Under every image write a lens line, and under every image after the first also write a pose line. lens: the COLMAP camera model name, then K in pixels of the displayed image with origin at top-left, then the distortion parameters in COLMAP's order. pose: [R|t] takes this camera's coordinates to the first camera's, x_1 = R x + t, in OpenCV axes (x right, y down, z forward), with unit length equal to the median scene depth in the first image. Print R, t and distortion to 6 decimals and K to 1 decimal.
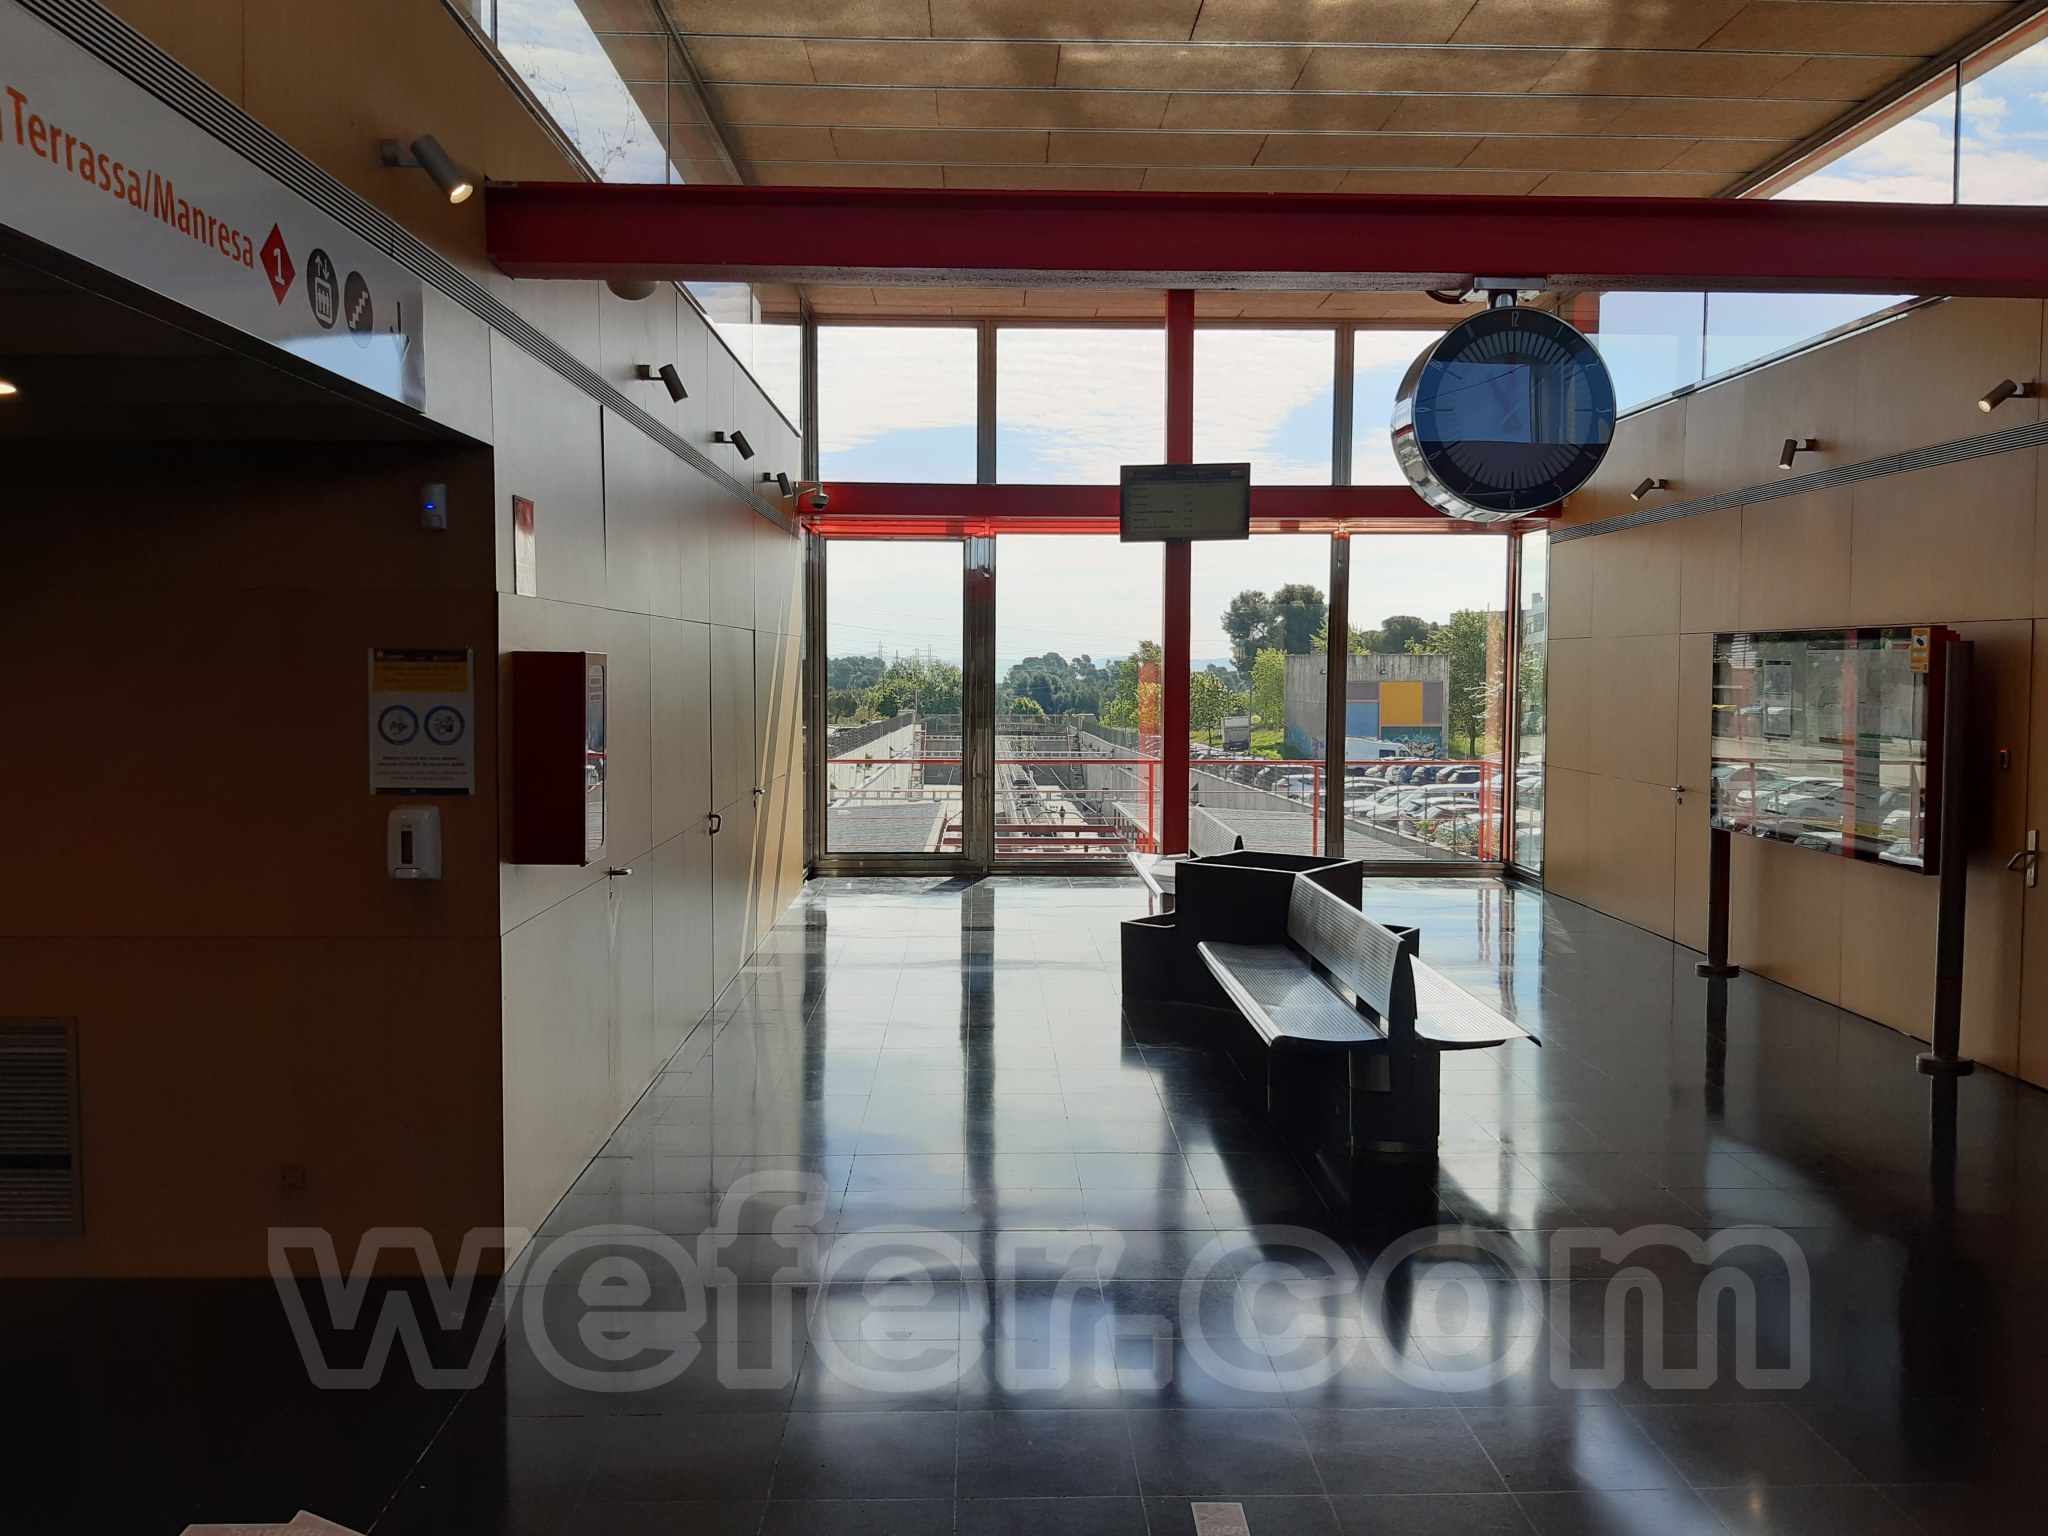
lens RADIAL K [[1603.4, 0, 1038.4], [0, 1603.4, 762.0], [0, 0, 1]] dist [0.050544, -0.027477]
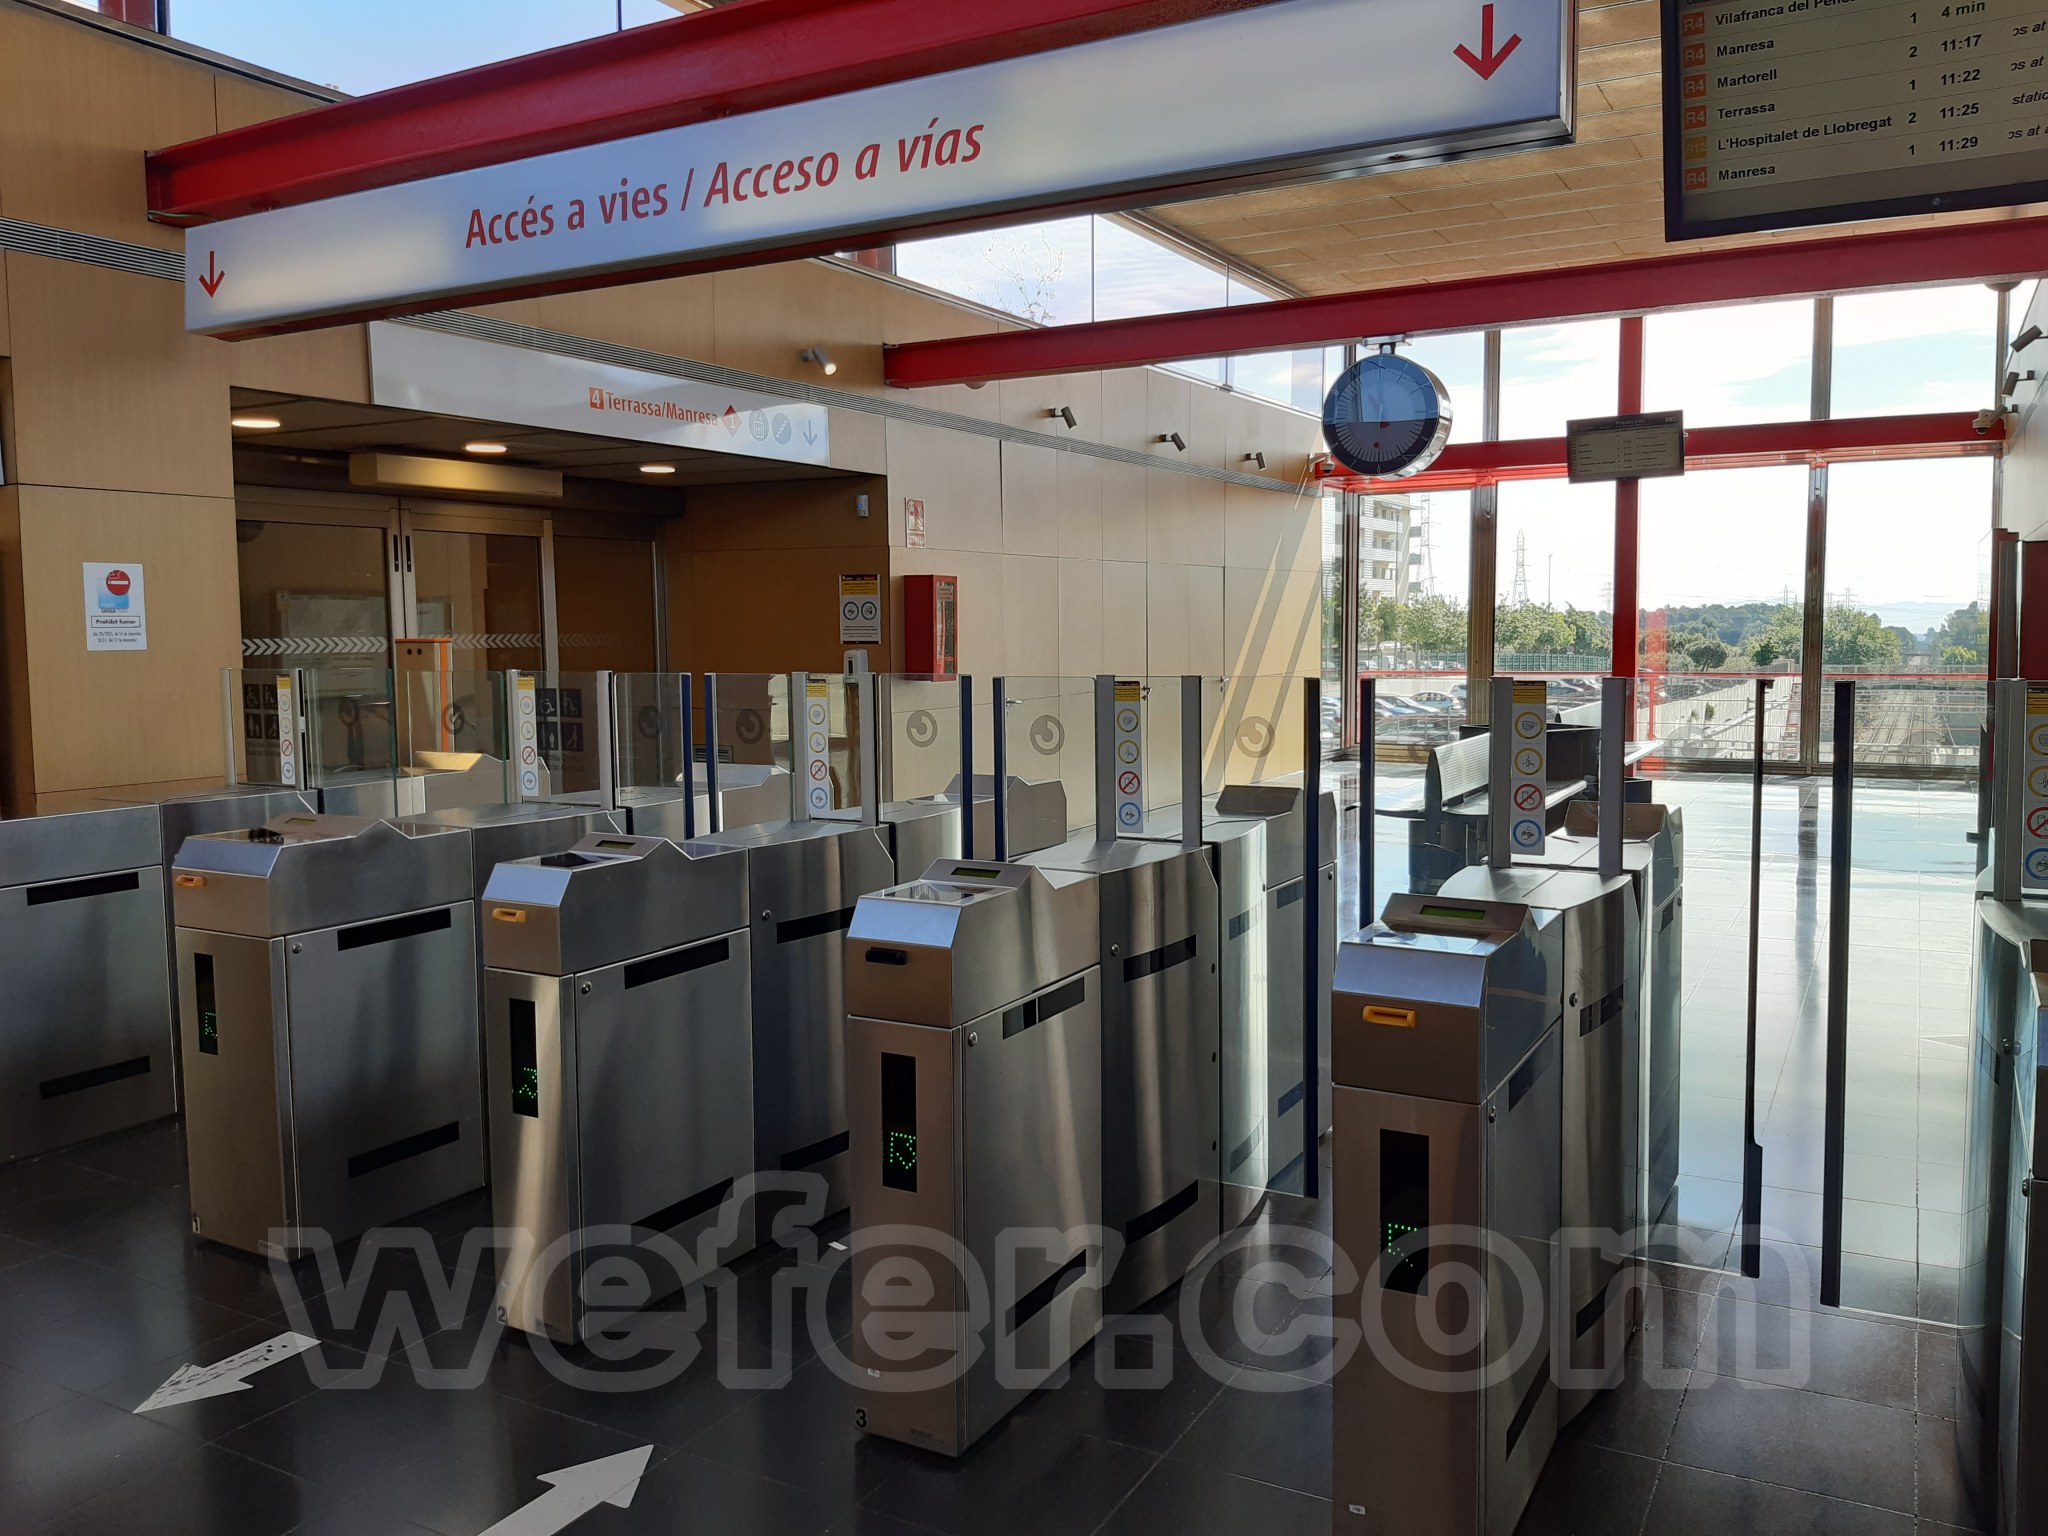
lens RADIAL K [[1603.4, 0, 1010.1], [0, 1603.4, 763.6], [0, 0, 1]] dist [0.050544, -0.027477]
pose [[0.853579, 0.031823, -0.519990, 0.471700], [-0.016572, 0.999286, 0.033952, 0.054706], [0.520700, -0.020364, 0.853497, -0.368208]]
